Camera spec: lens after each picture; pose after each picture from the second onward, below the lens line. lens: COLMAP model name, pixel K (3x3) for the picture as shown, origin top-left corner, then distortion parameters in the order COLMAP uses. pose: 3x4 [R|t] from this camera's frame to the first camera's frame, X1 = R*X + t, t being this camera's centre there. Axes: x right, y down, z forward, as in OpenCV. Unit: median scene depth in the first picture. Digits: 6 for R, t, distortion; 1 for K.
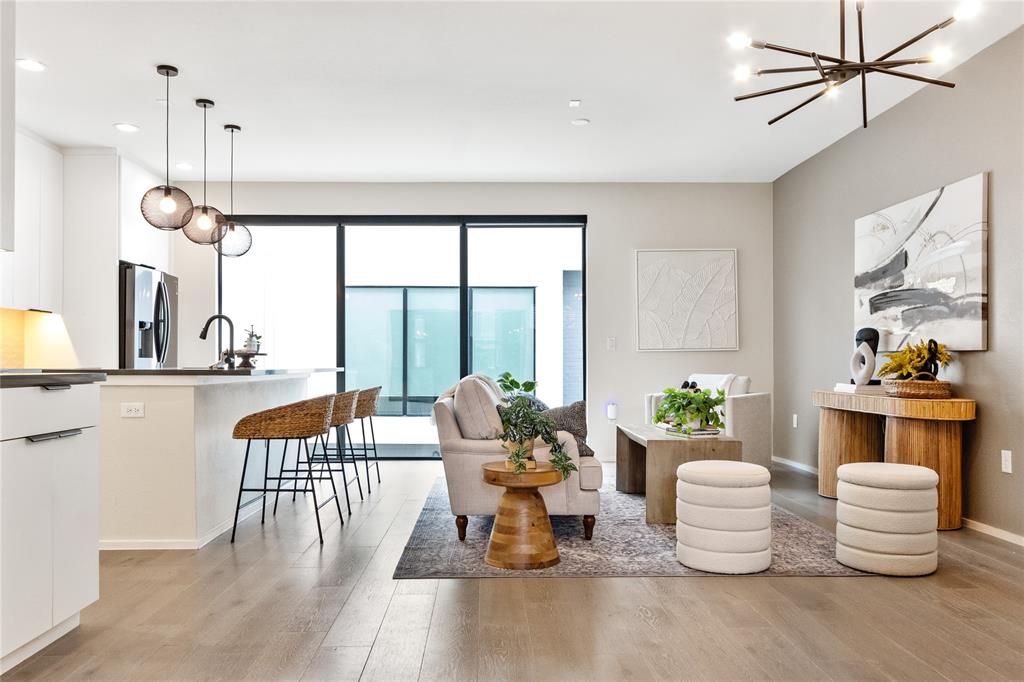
lens RADIAL K [[814.0, 0, 512.0], [0, 814.0, 341.0], [0, 0, 1]] dist [-0.058048, 0.126102]
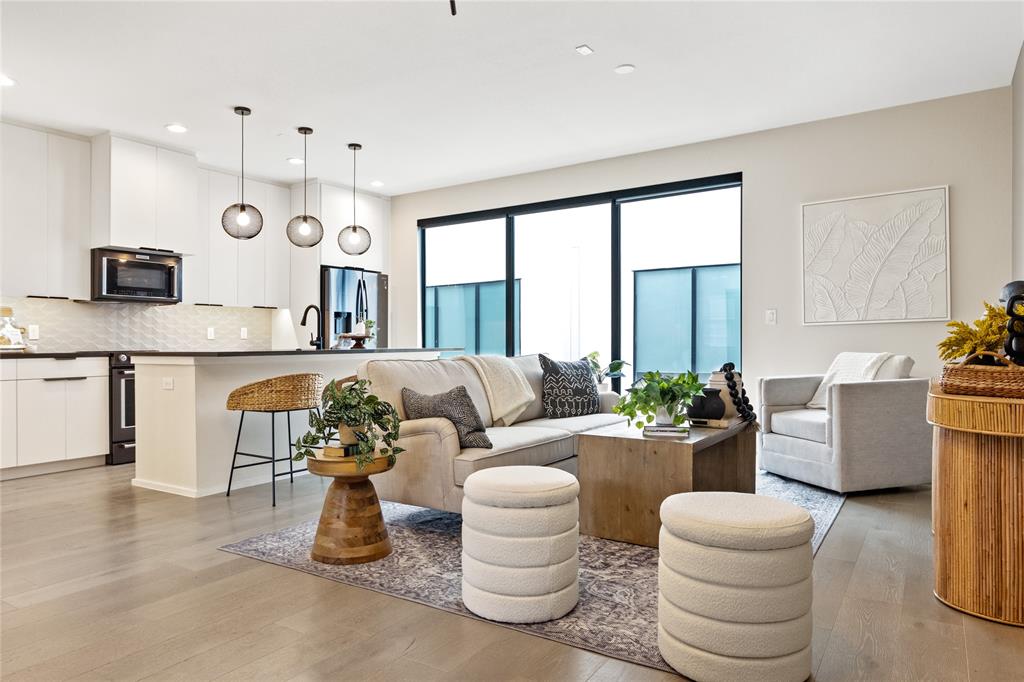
lens RADIAL K [[696.6, 0, 491.0], [0, 696.6, 332.3], [0, 0, 1]] dist [-0.022647, 0.038637]
pose [[0.799170, -0.019785, -0.600779, 0.520538], [0.028863, 0.999568, 0.005475, 0.011263], [0.600412, -0.021716, 0.799396, 0.372824]]
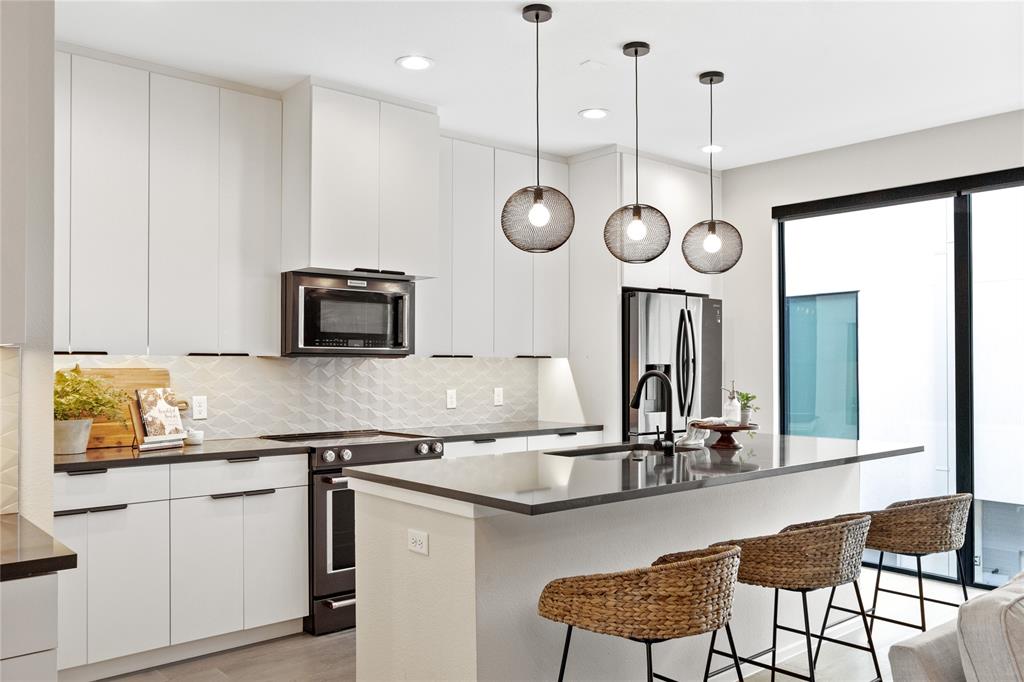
lens RADIAL K [[826.7, 0, 509.7], [0, 826.7, 349.5], [0, 0, 1]] dist [-0.007127, 0.000858]
pose [[0.625917, -0.012739, -0.779786, 0.087905], [0.026052, 0.999650, 0.004581, -0.061810], [0.779454, -0.023182, 0.626030, 0.556604]]
